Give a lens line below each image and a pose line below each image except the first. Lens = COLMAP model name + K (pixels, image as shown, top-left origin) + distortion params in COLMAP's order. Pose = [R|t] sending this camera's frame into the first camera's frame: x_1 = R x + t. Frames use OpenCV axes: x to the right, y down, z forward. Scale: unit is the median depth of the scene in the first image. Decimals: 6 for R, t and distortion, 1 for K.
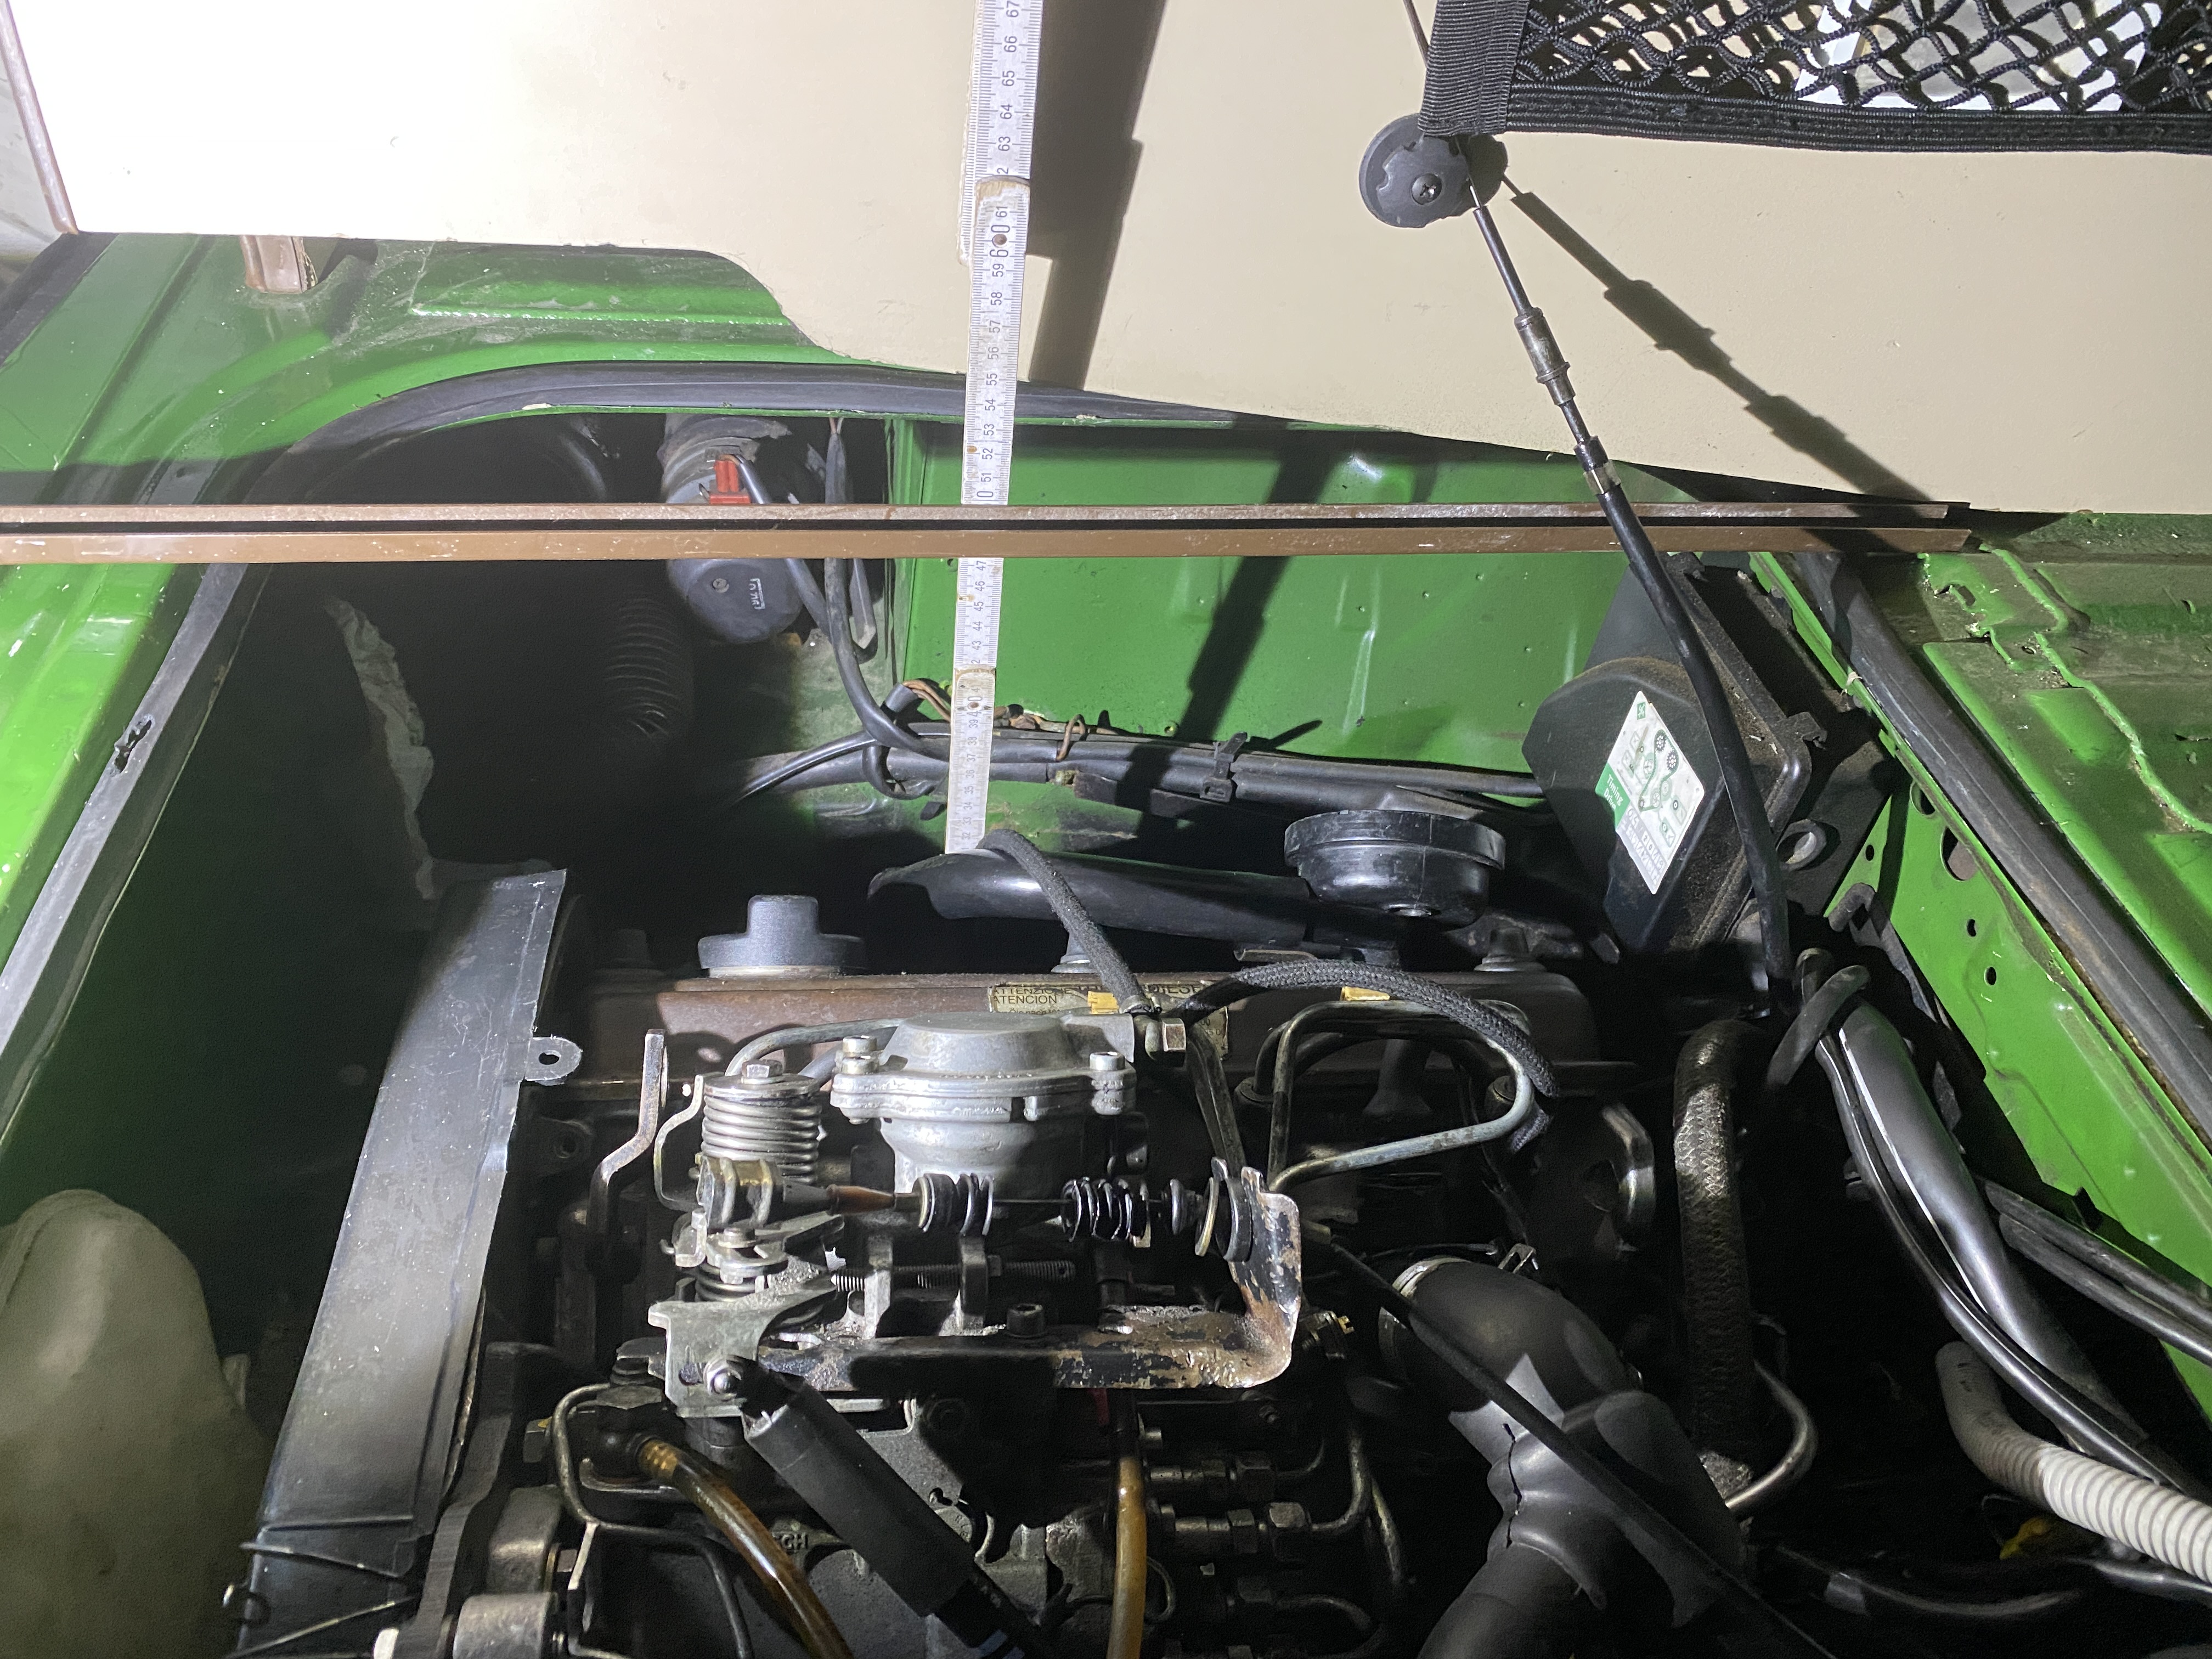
lens RADIAL K [[1638.5, 0, 1106.2], [0, 1638.5, 830.4], [0, 0, 1]] dist [-0.010668, -0.002780]
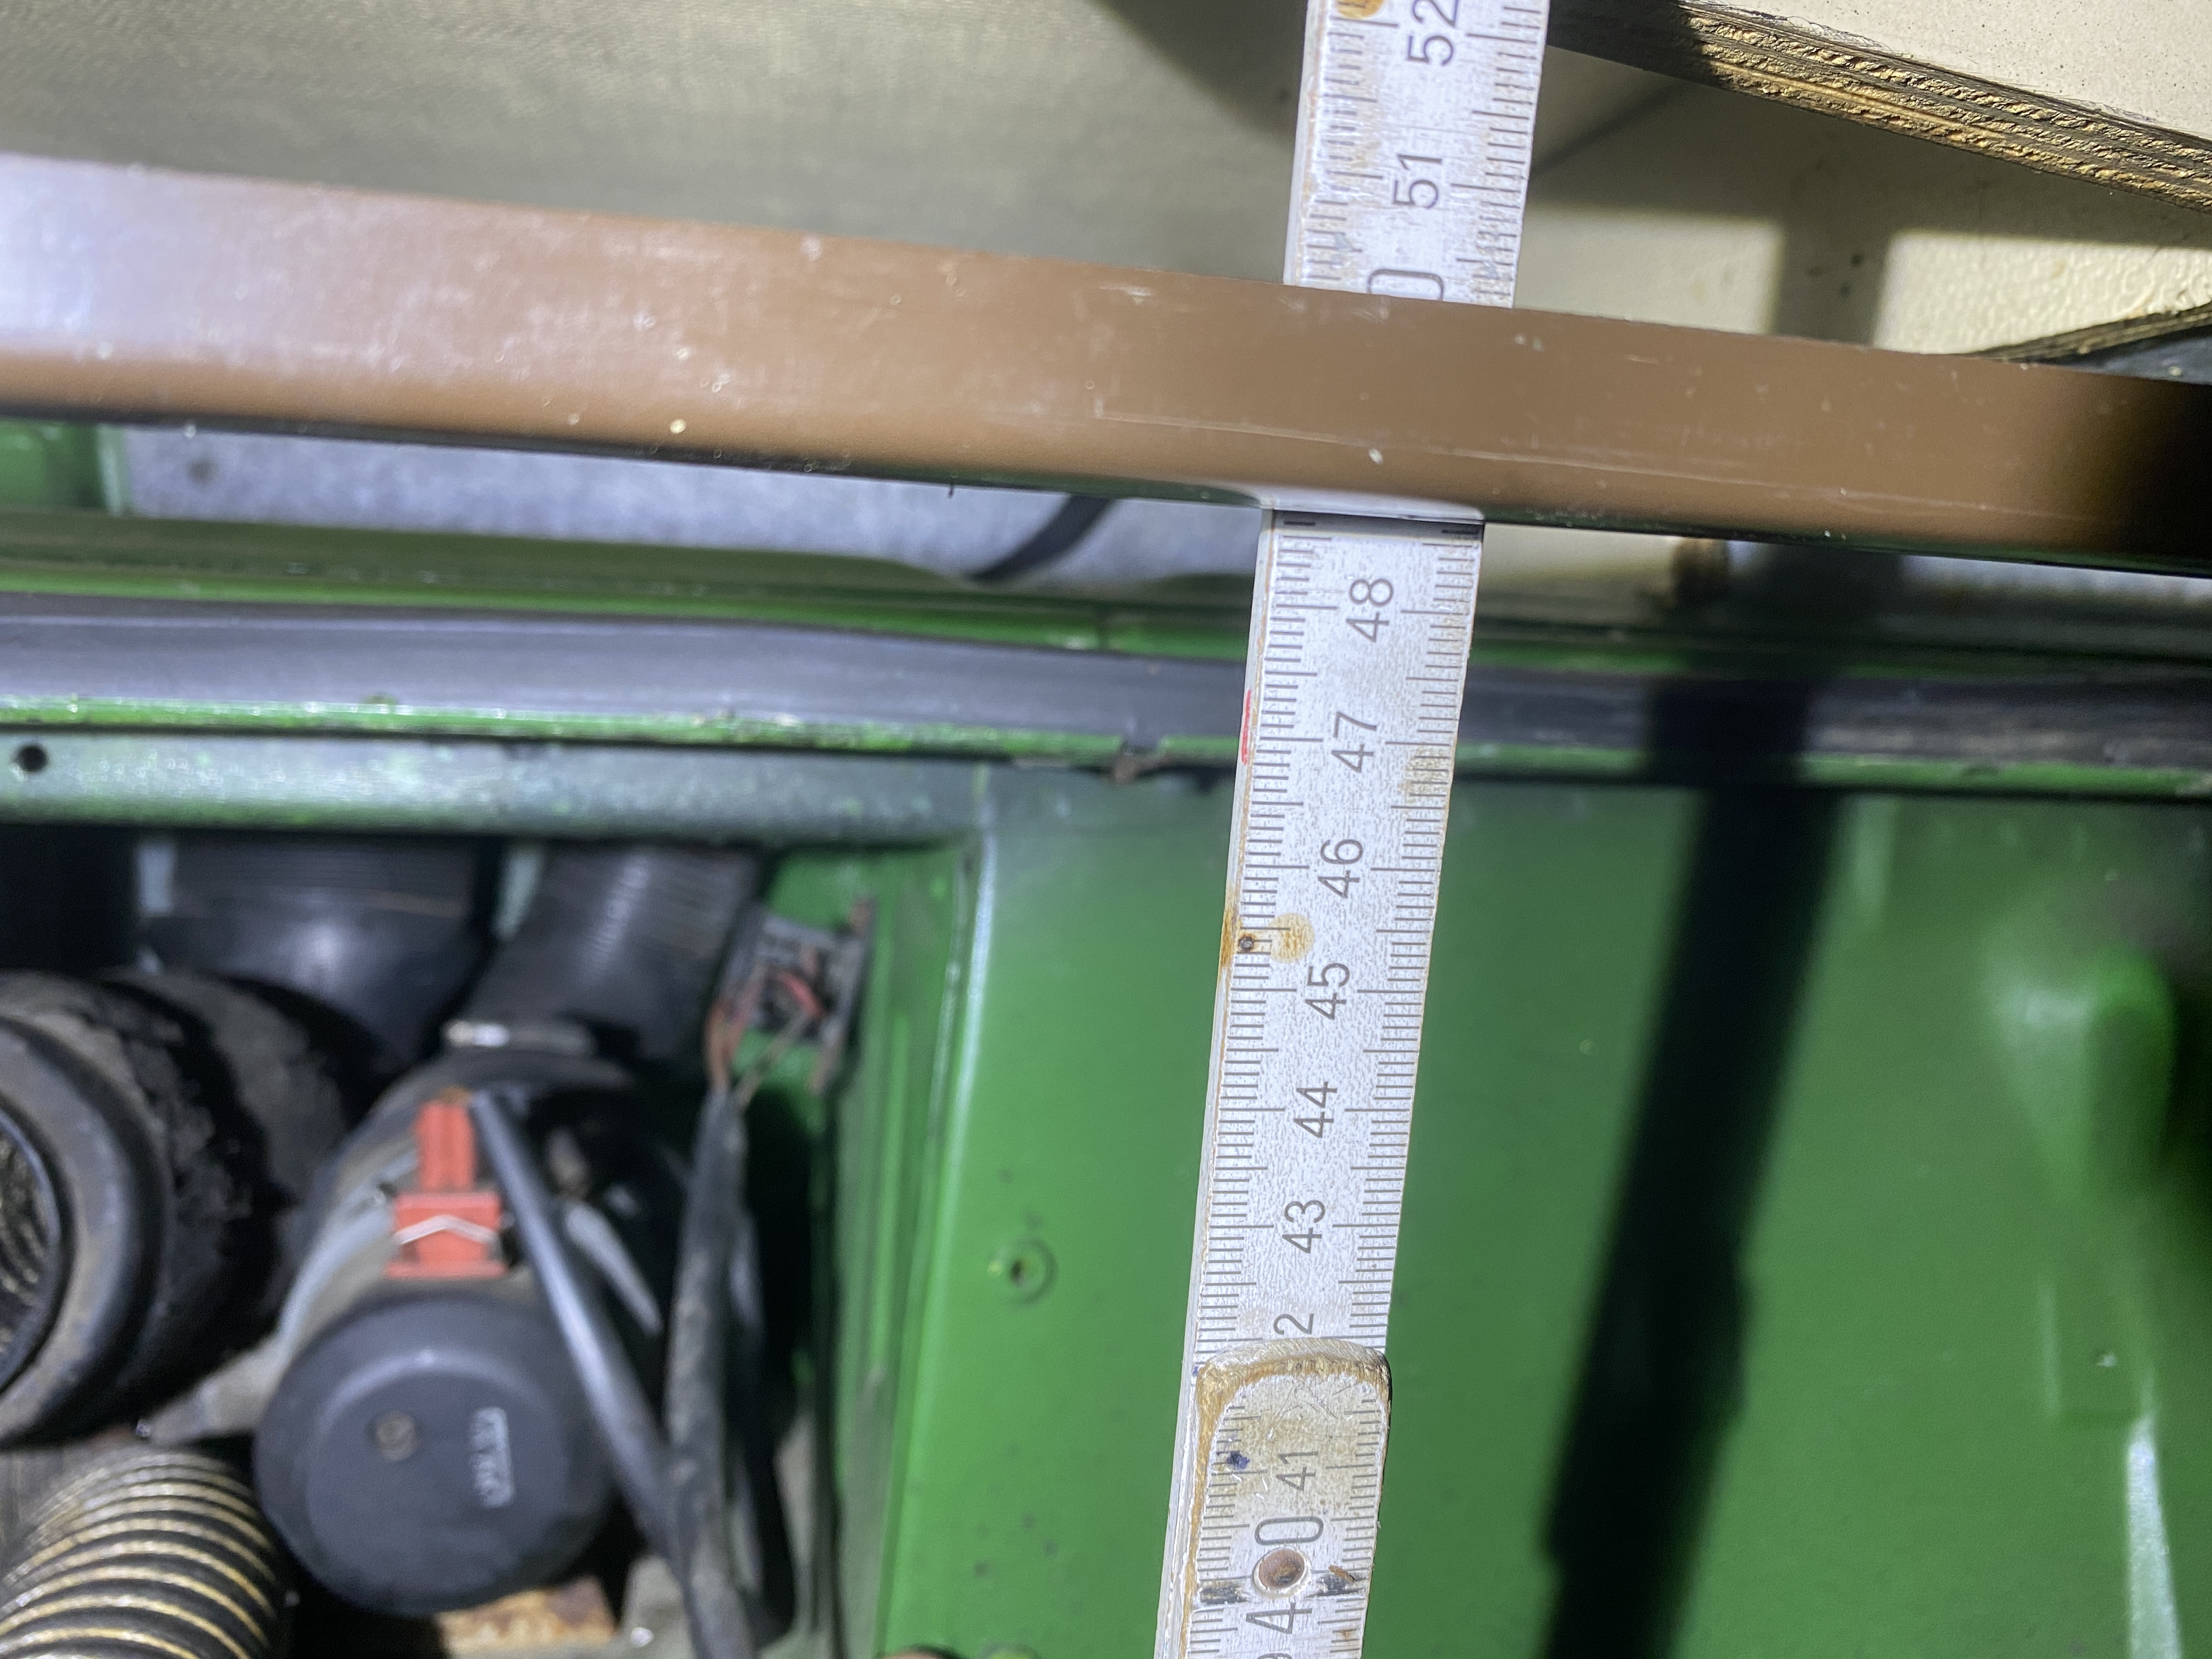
lens RADIAL K [[1638.5, 0, 1110.0], [0, 1638.5, 824.7], [0, 0, 1]] dist [-0.010668, -0.002780]
pose [[0.997599, -0.037088, 0.058493, -0.111752], [0.065027, 0.792279, -0.606684, -0.027474], [-0.023842, 0.609031, 0.792788, 0.786516]]
